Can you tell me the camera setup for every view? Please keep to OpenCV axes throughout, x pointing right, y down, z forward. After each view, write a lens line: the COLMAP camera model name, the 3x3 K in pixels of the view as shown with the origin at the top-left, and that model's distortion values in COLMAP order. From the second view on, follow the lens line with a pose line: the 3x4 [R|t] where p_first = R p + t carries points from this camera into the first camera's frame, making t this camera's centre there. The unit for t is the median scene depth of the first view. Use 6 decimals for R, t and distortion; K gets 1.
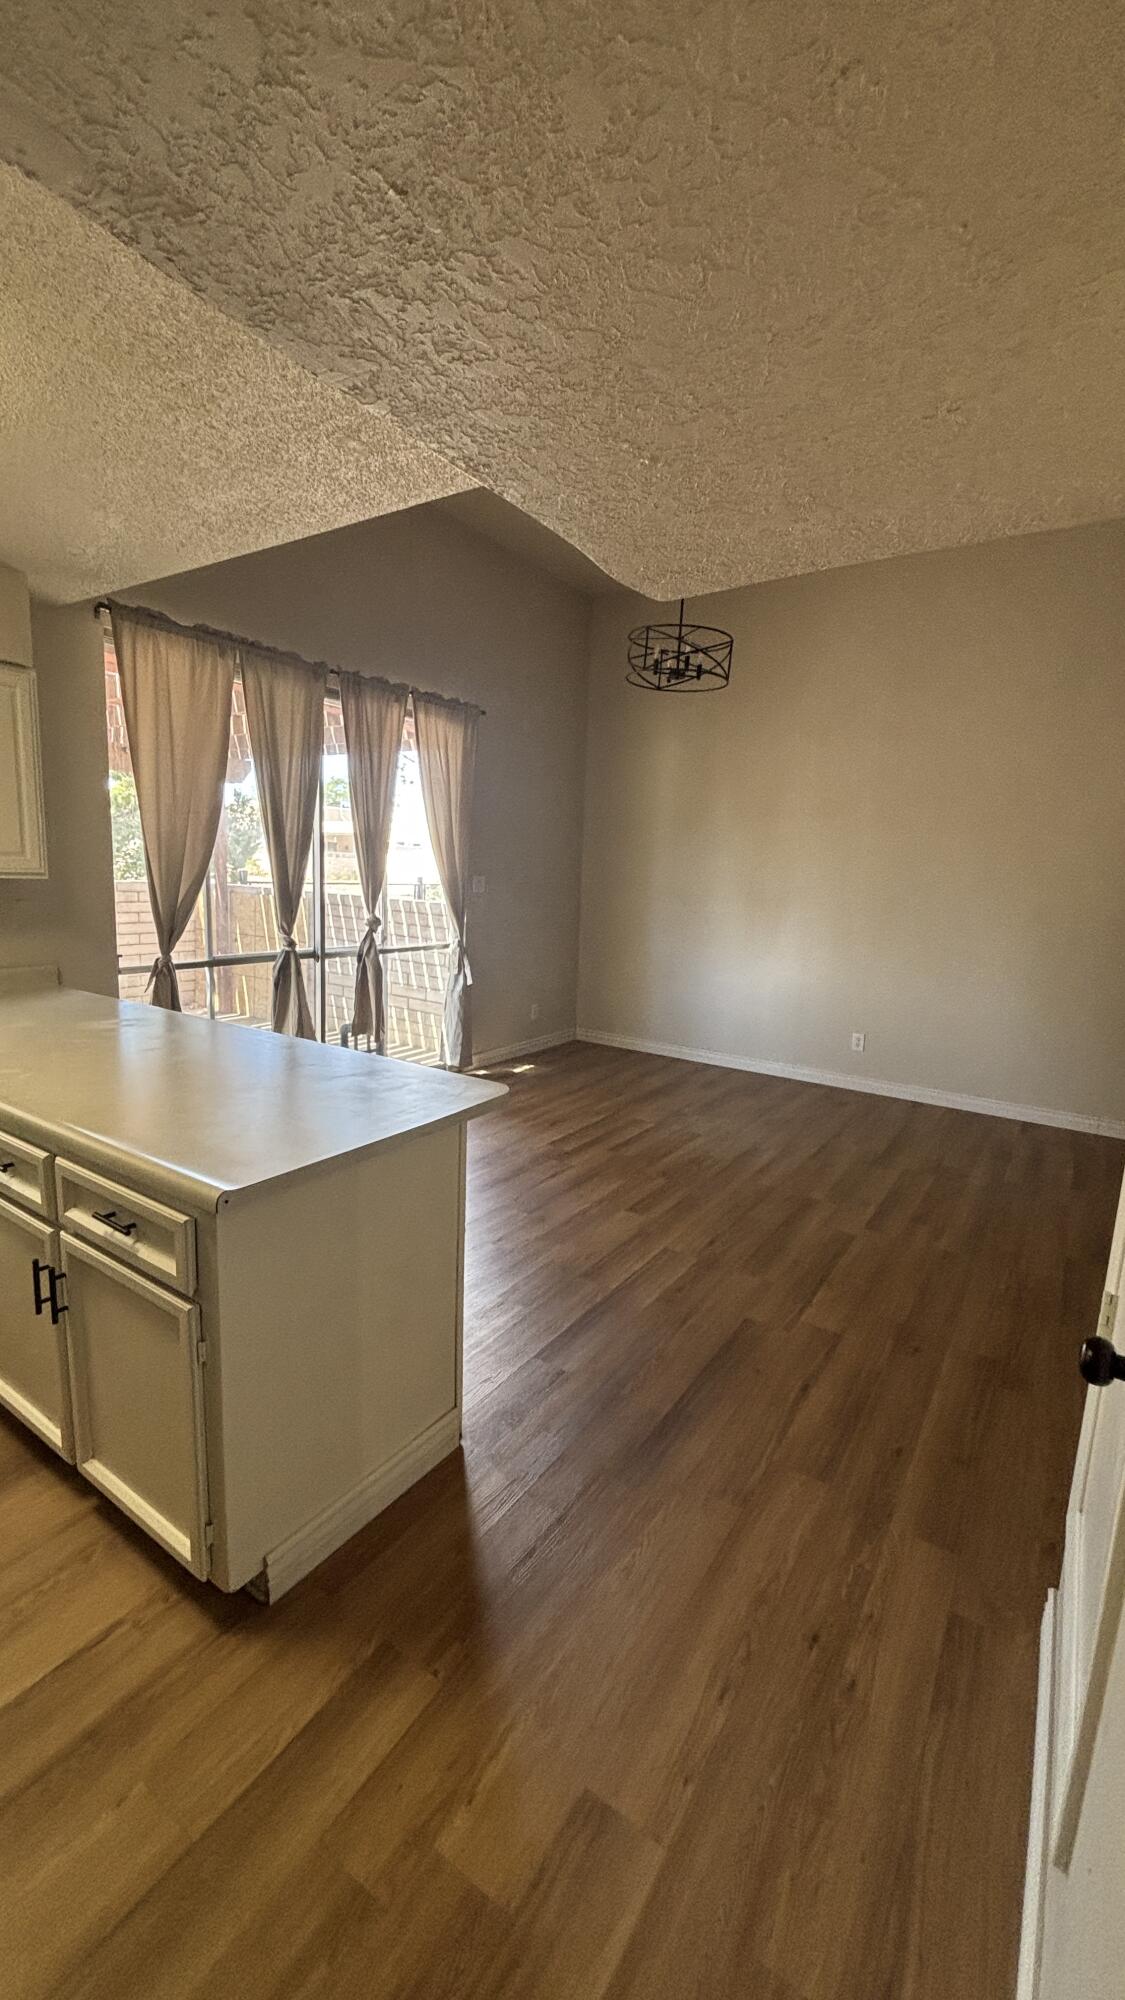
lens RADIAL K [[804.4, 0, 556.4], [0, 804.4, 1002.2], [0, 0, 1]] dist [0.001693, -0.000264]
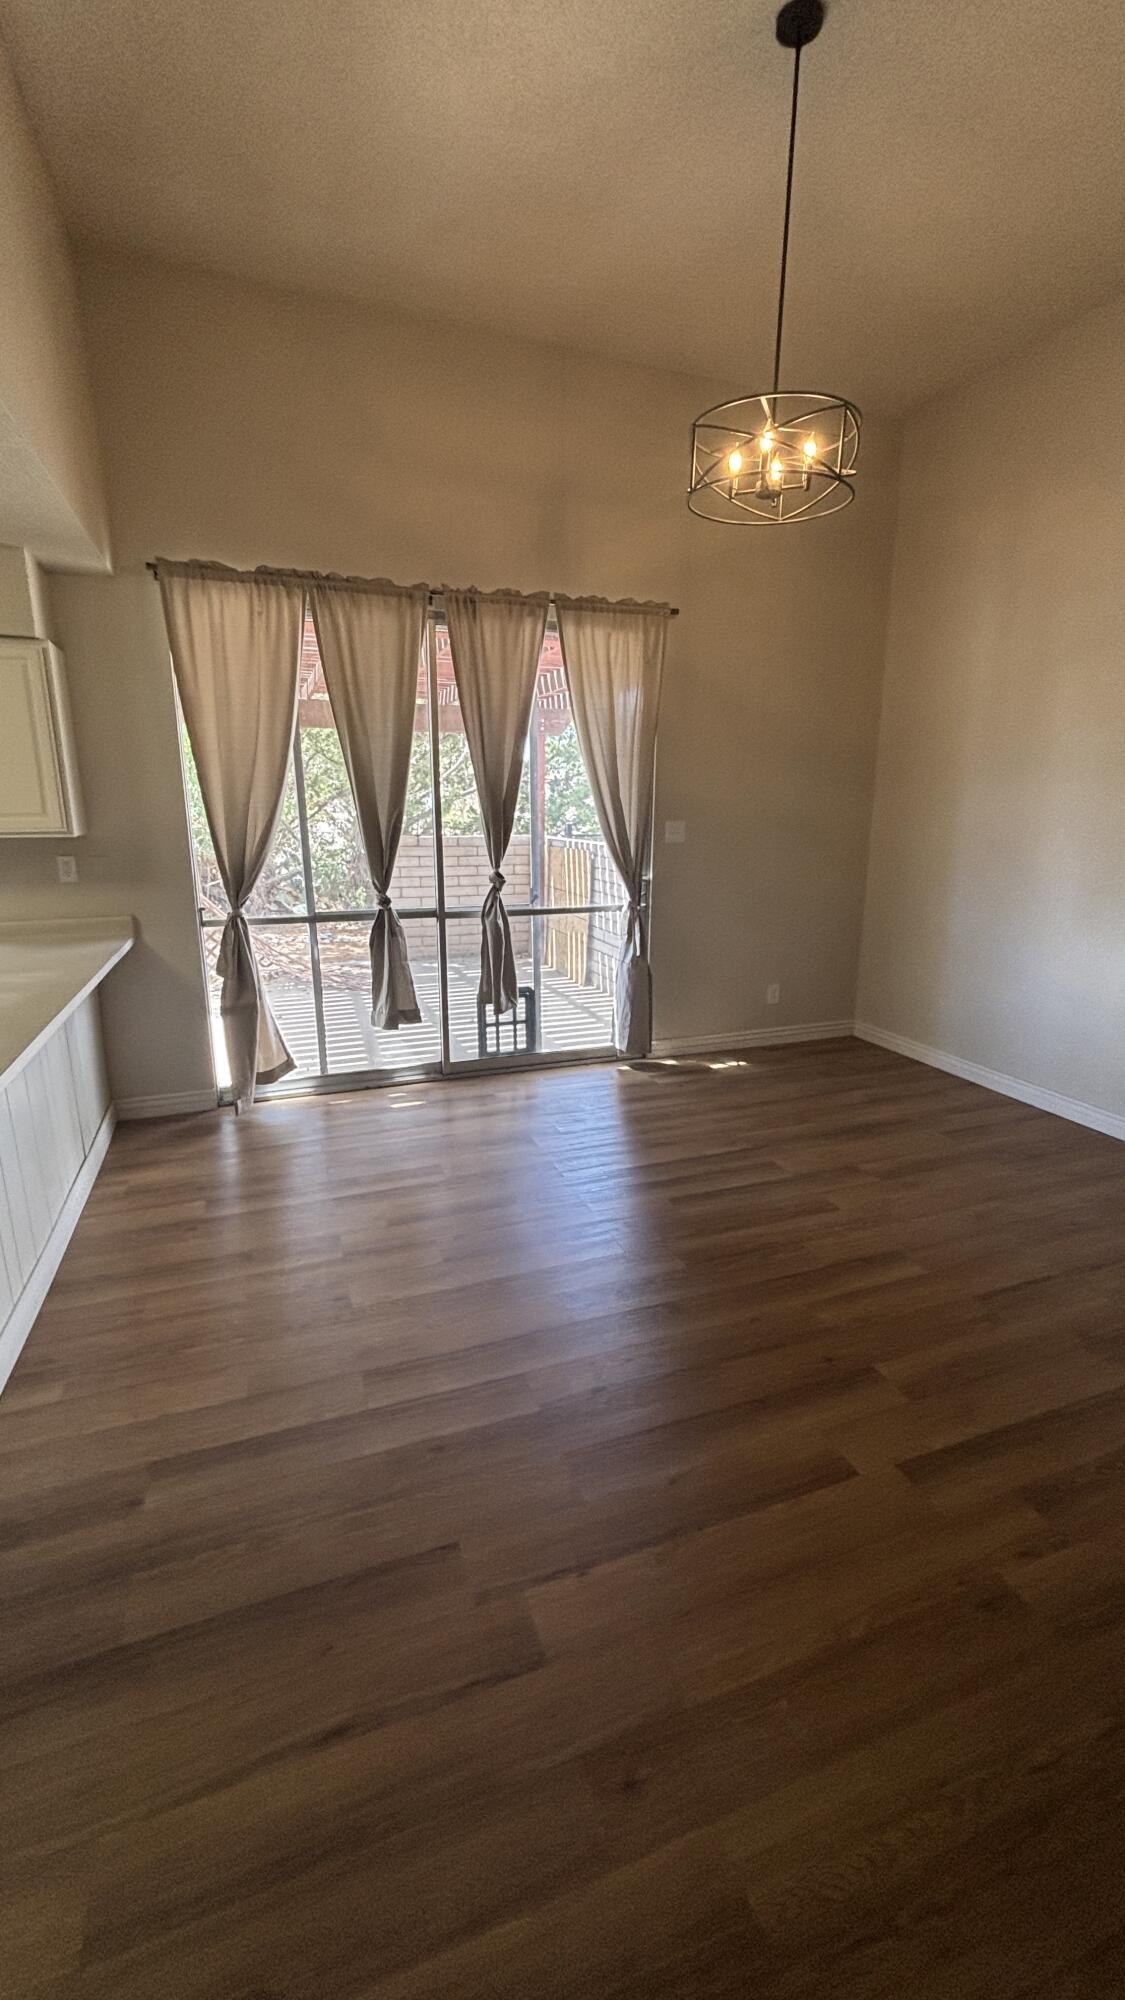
lens RADIAL K [[804.4, 0, 562.8], [0, 804.4, 998.5], [0, 0, 1]] dist [0.001693, -0.000264]
pose [[0.809740, 0.101122, -0.578009, 0.501409], [-0.068798, 0.994606, 0.077626, -0.060028], [0.582741, -0.023091, 0.812330, 0.457213]]
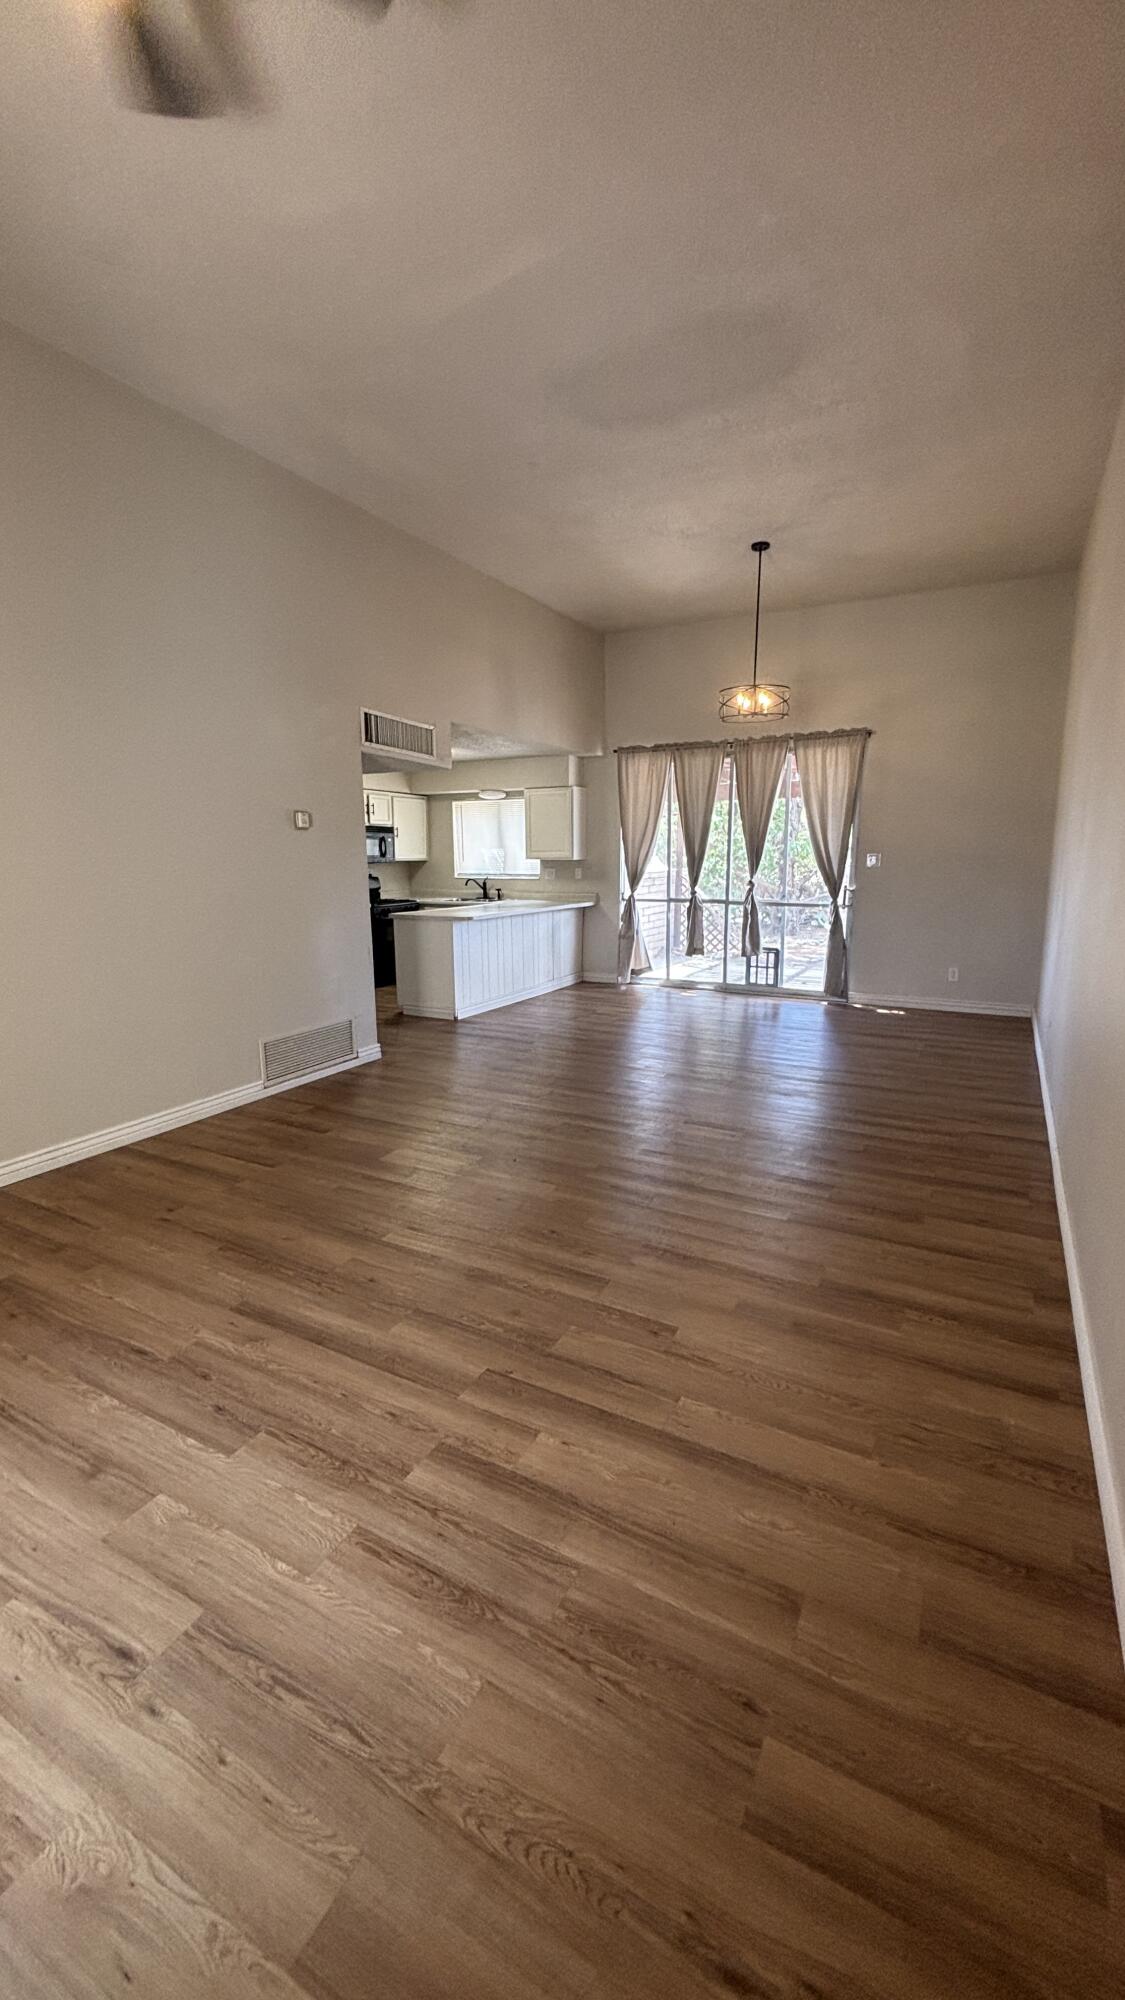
lens RADIAL K [[804.4, 0, 570.0], [0, 804.4, 1002.6], [0, 0, 1]] dist [0.001693, -0.000264]
pose [[0.095291, 0.142057, -0.985261, 1.995030], [-0.157963, 0.979382, 0.125931, -0.014632], [0.982836, 0.143635, 0.115766, 0.671338]]
